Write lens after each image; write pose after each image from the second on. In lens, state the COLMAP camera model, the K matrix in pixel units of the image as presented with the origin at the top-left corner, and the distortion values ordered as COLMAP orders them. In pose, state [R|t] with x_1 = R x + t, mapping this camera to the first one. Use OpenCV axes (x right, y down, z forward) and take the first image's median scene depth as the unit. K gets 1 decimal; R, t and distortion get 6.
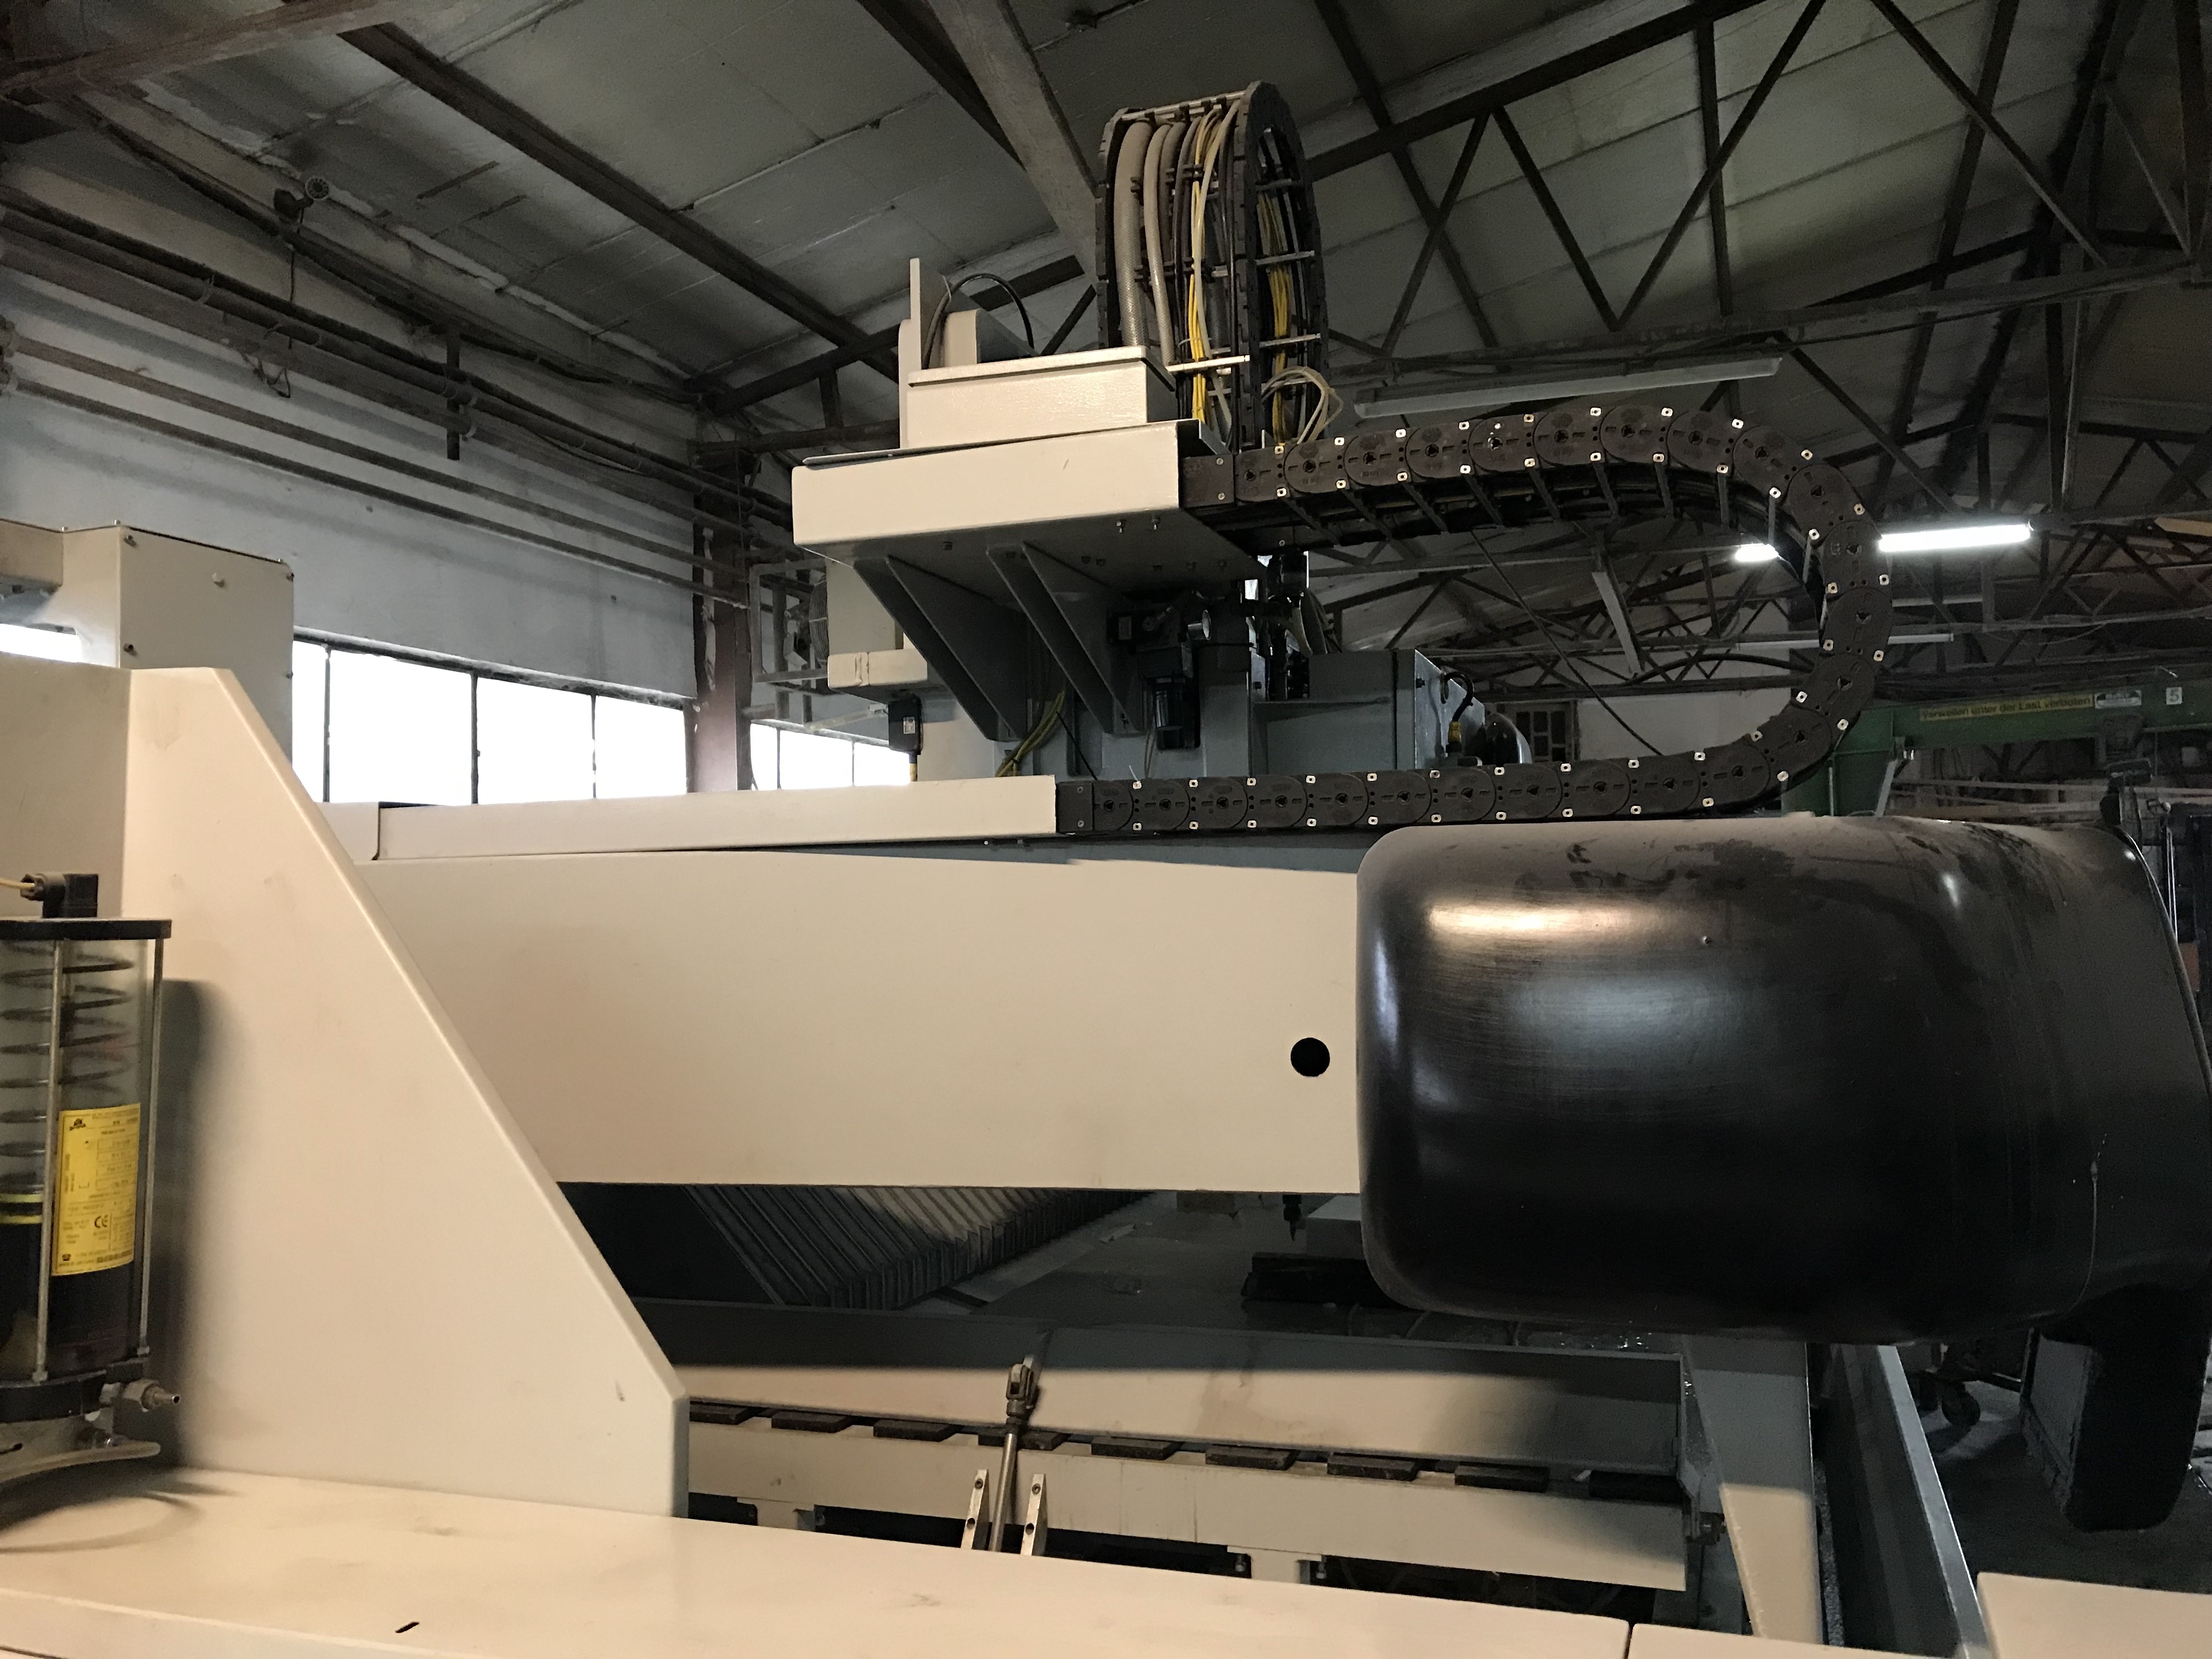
lens RADIAL K [[1823.6, 0, 1106.0], [0, 1823.6, 829.5], [0, 0, 1]] dist [0.006296, 0.005509]
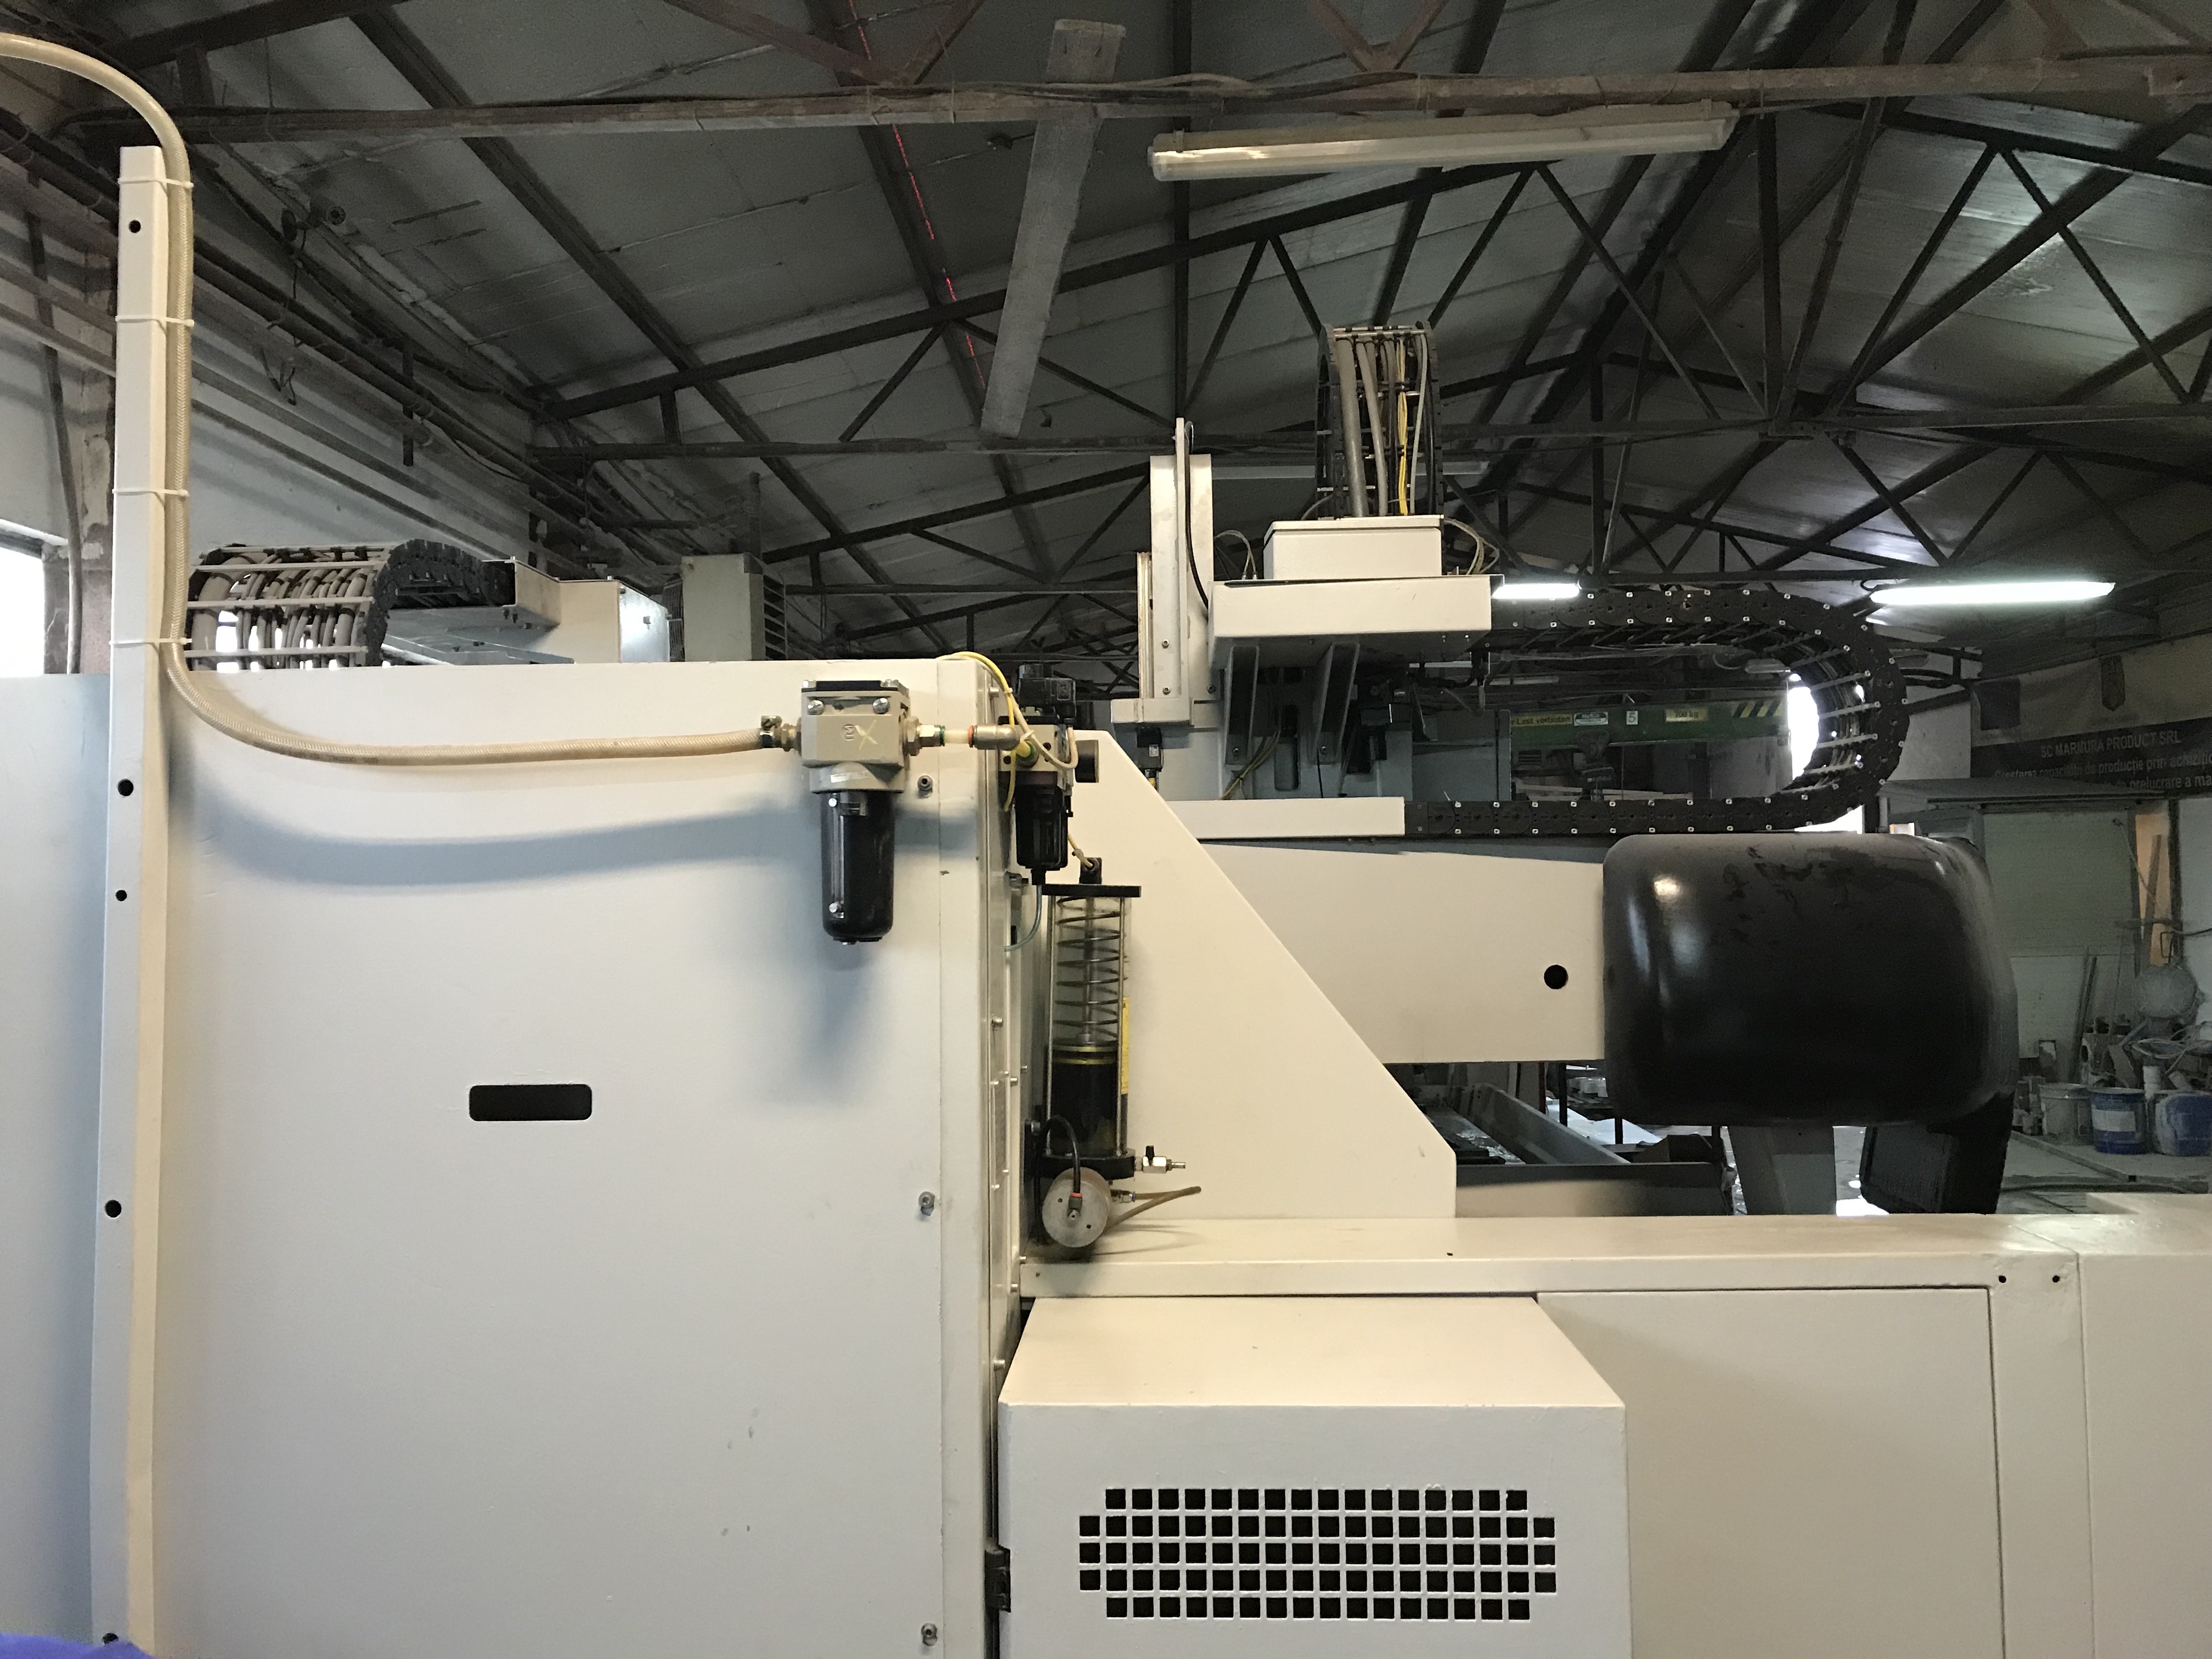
lens RADIAL K [[1818.6, 0, 1106.0], [0, 1818.6, 829.5], [0, 0, 1]] dist [-0.004861, 0.004042]
pose [[0.952268, 0.014521, 0.304919, -0.266609], [-0.018268, 0.999789, 0.009436, -0.004359], [-0.304717, -0.014556, 0.952332, -0.142354]]
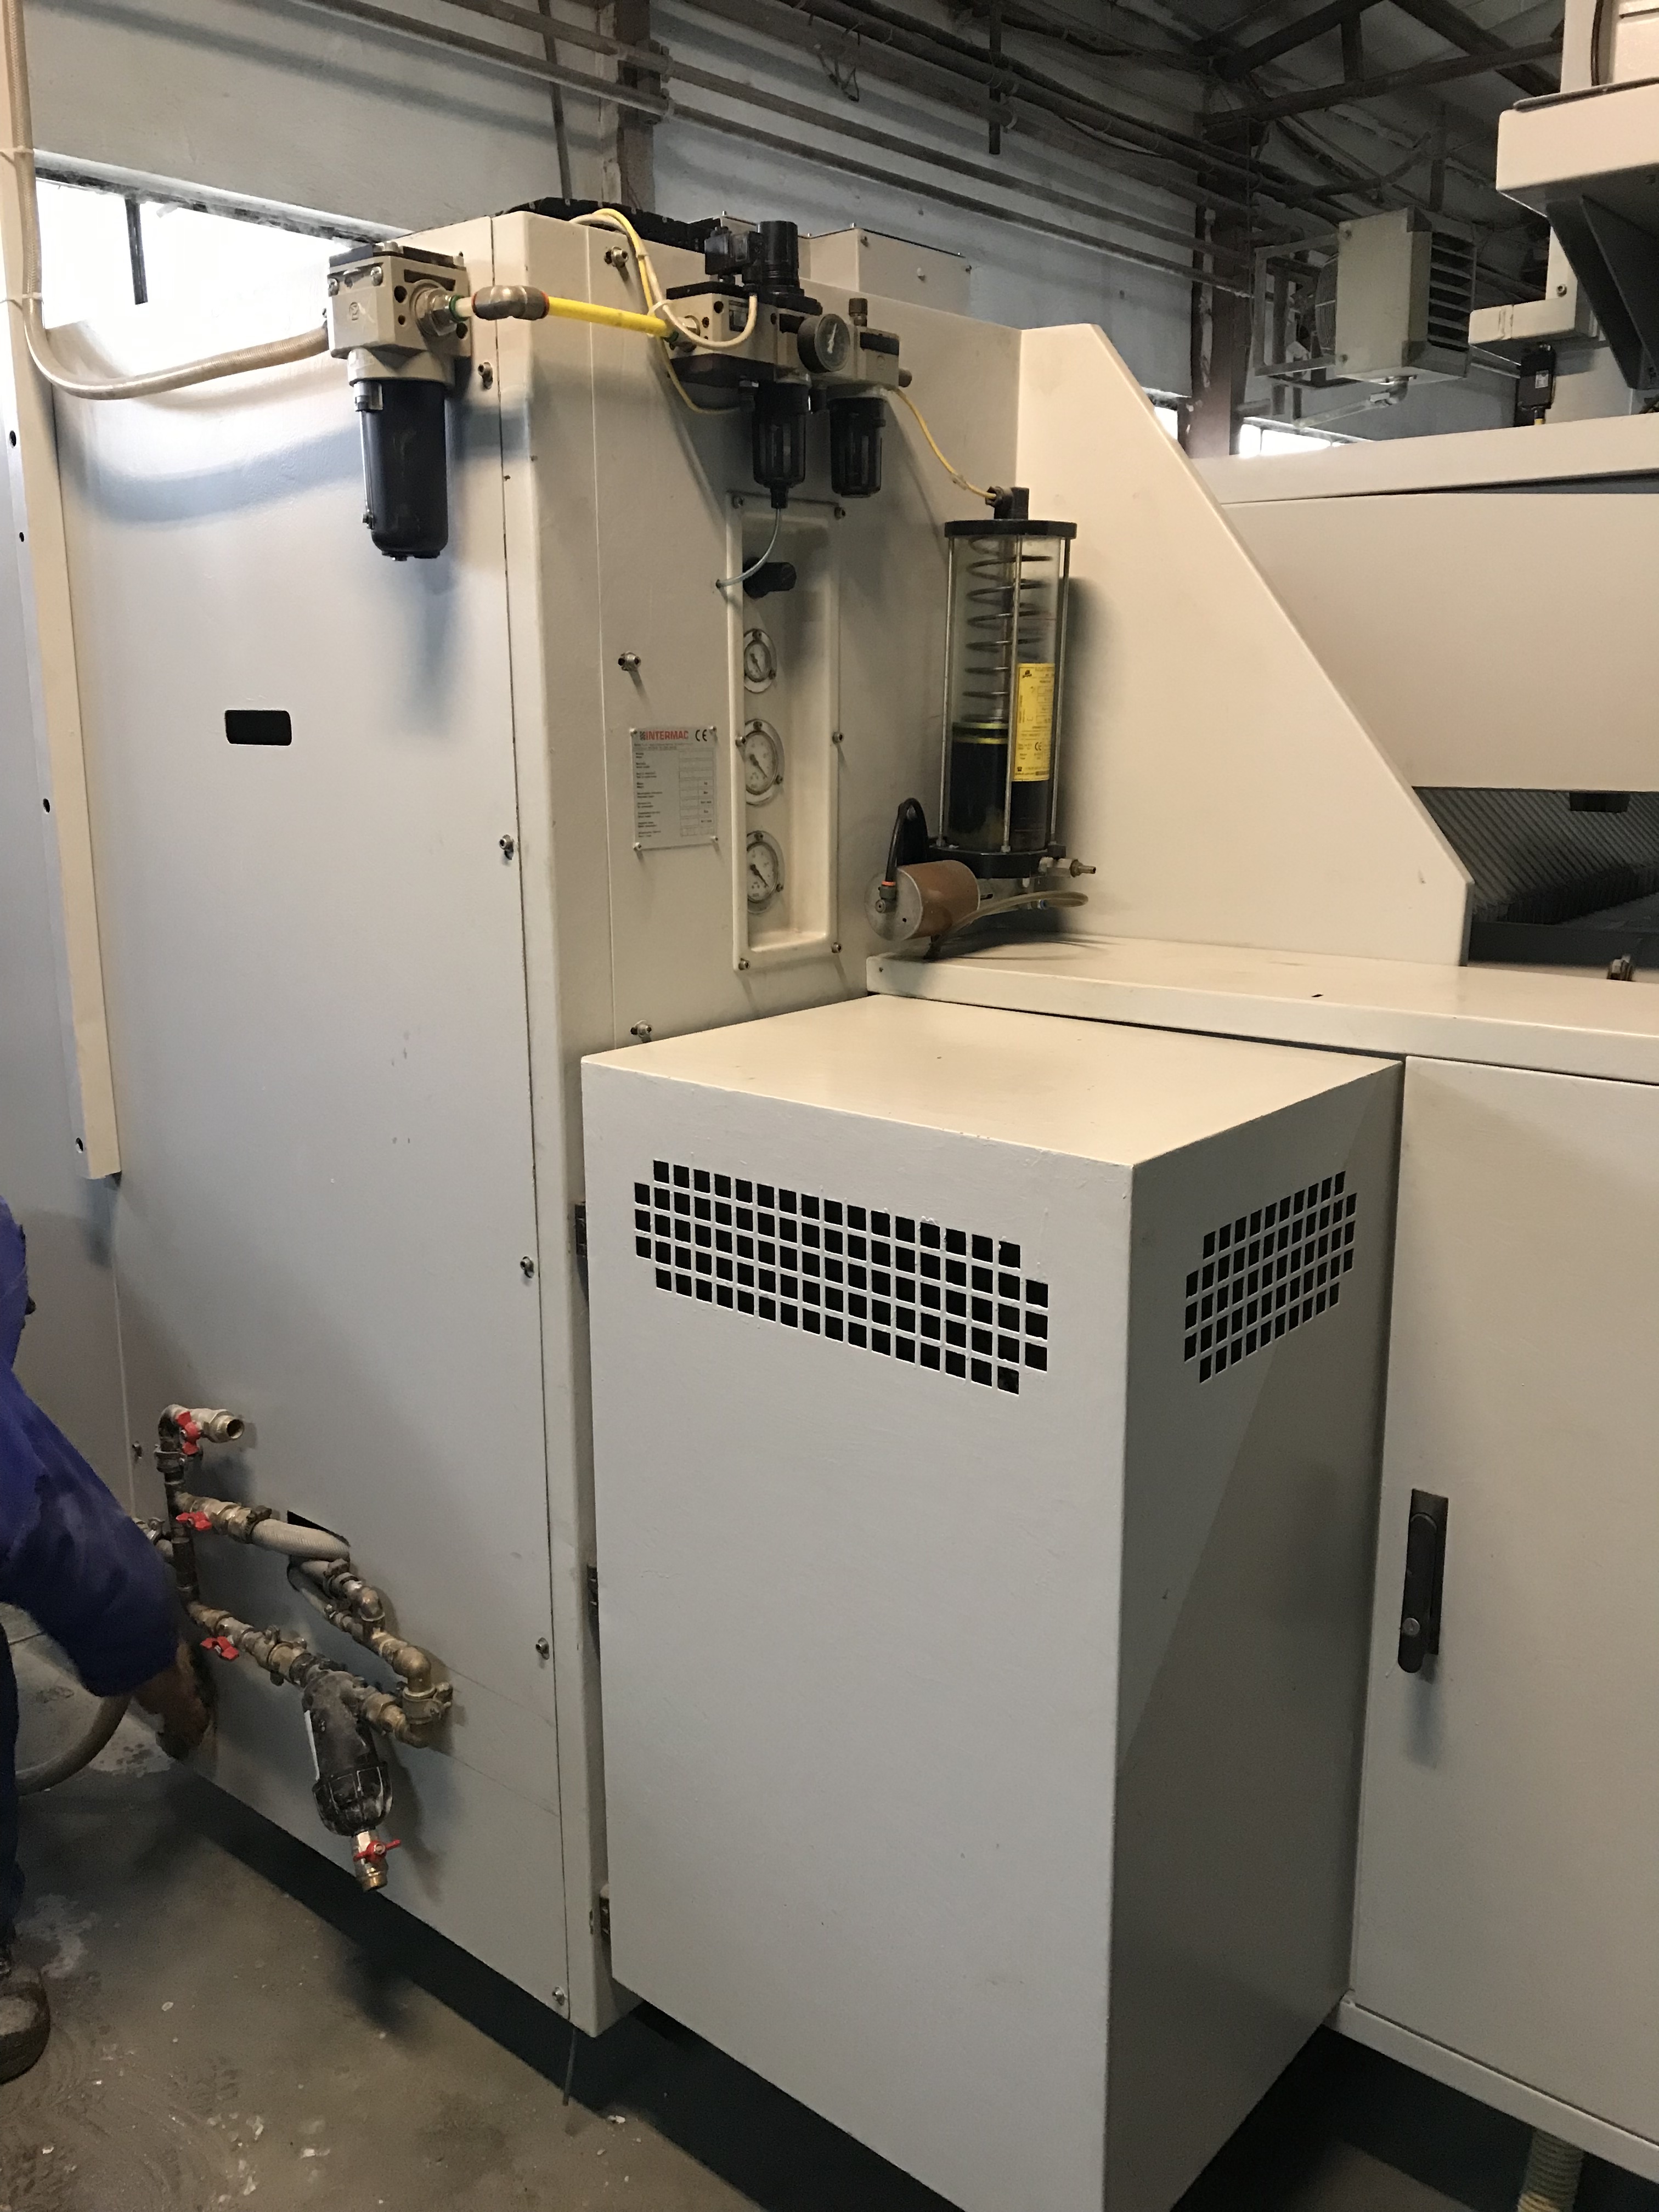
lens RADIAL K [[1789.1, 0, 829.5], [0, 1789.1, 1106.0], [0, 0, 1]] dist [0.053382, -0.058471]
pose [[0.939503, 0.085734, -0.331638, -0.053354], [0.013172, 0.958413, 0.285080, 0.020543], [0.342287, -0.272202, 0.899303, -0.096559]]
